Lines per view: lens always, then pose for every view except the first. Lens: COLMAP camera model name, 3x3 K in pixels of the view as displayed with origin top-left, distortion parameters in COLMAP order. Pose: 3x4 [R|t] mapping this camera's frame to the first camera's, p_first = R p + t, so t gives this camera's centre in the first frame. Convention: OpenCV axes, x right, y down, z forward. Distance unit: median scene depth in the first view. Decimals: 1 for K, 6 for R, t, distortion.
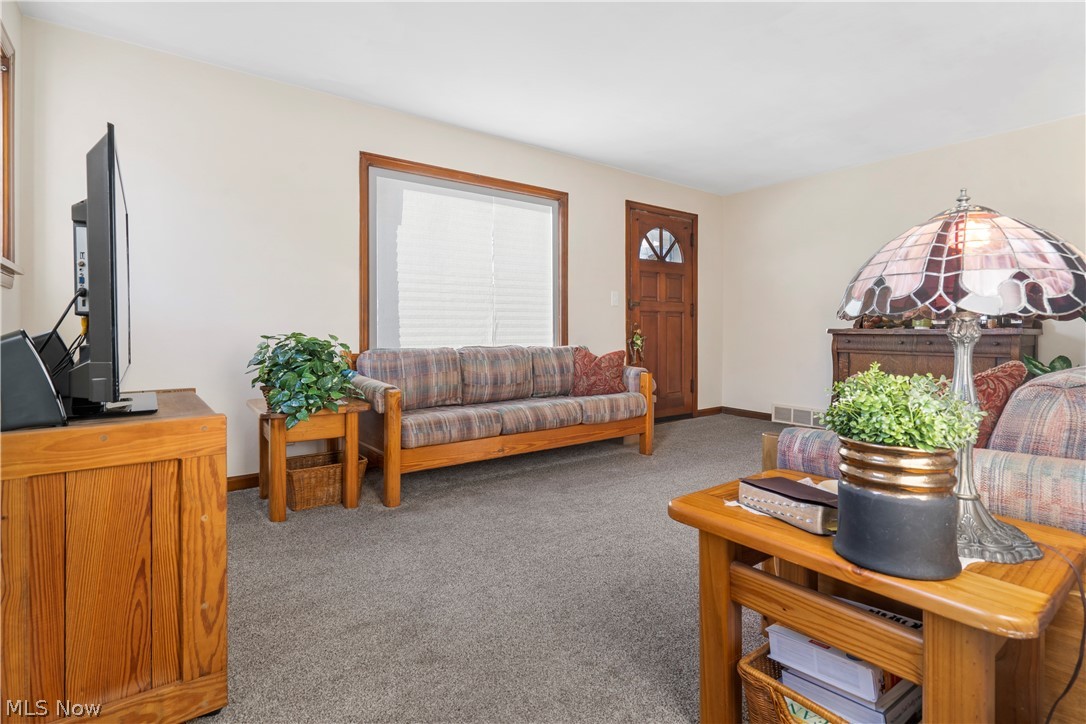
lens RADIAL K [[537.5, 0, 540.2], [0, 537.5, 330.1], [0, 0, 1]] dist [-0.006311, -0.002078]
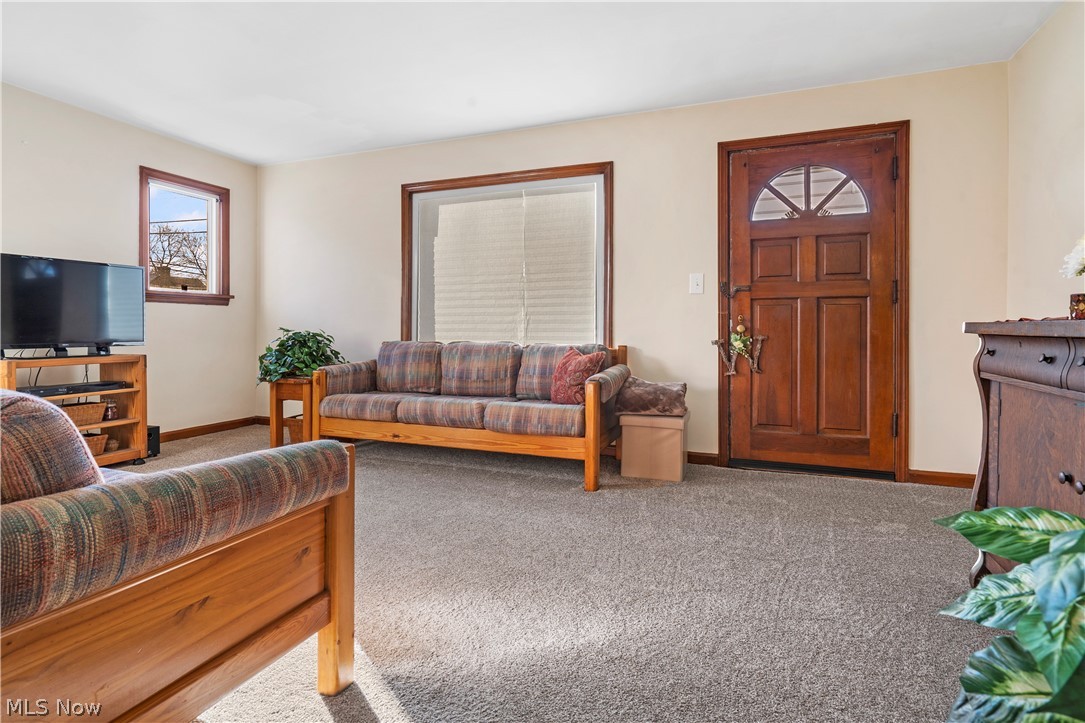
lens RADIAL K [[537.0, 0, 539.7], [0, 537.0, 329.6], [0, 0, 1]] dist [-0.006311, -0.002078]
pose [[0.525932, 0.005040, -0.850512, 0.791662], [-0.001403, 0.999986, 0.005058, 0.001281], [0.850526, -0.001467, 0.525932, 0.530981]]
